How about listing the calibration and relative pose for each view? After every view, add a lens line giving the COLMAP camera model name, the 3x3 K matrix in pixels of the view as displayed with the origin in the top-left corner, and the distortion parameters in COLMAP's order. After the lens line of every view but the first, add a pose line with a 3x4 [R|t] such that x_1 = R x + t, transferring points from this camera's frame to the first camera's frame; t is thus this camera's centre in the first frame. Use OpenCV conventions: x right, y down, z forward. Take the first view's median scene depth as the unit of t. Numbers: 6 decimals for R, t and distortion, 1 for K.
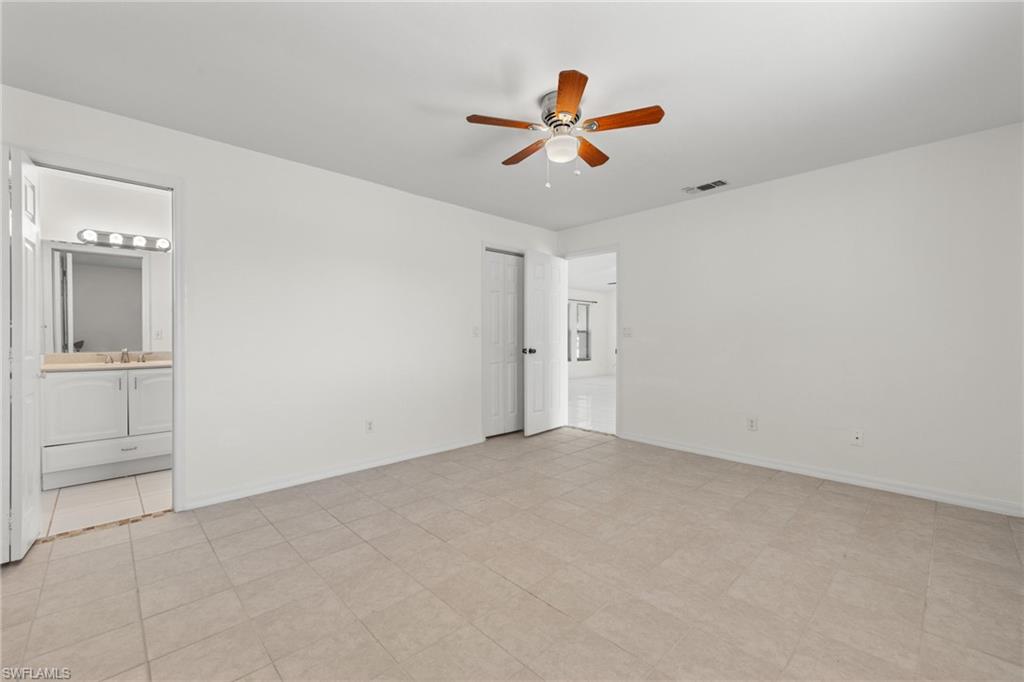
lens RADIAL K [[427.8, 0, 513.6], [0, 427.8, 344.7], [0, 0, 1]] dist [0.012569, -0.001212]
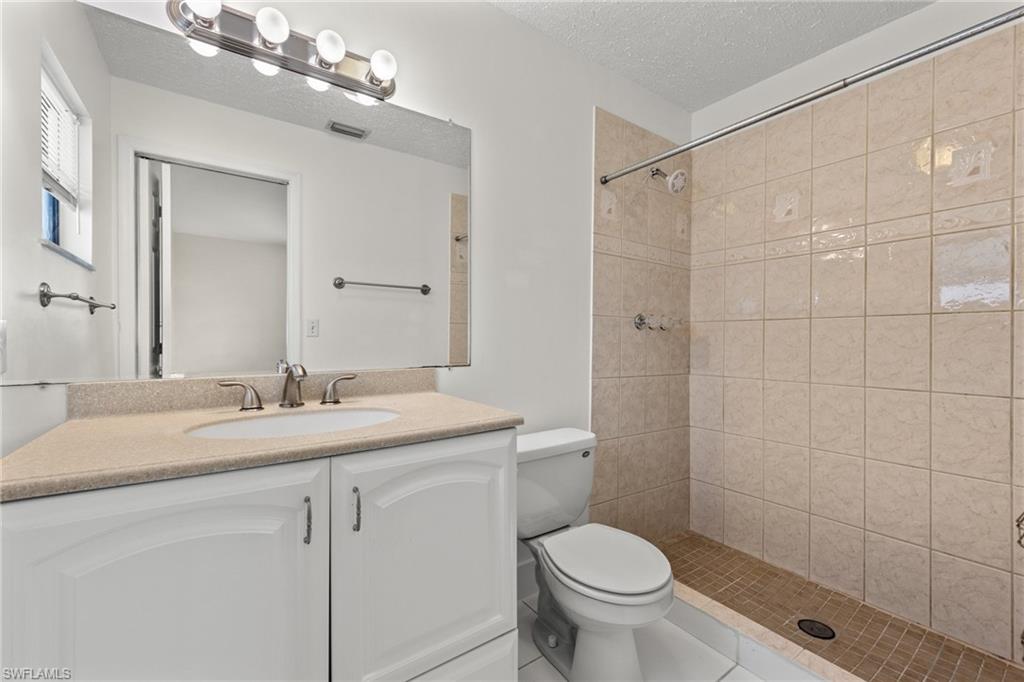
lens RADIAL K [[427.8, 0, 512.3], [0, 427.8, 343.3], [0, 0, 1]] dist [0.012569, -0.001212]
pose [[0.989046, 0.001128, -0.147605, -0.573133], [-0.004071, 0.999799, -0.019638, -0.000475], [0.147553, 0.020024, 0.988851, 0.585803]]
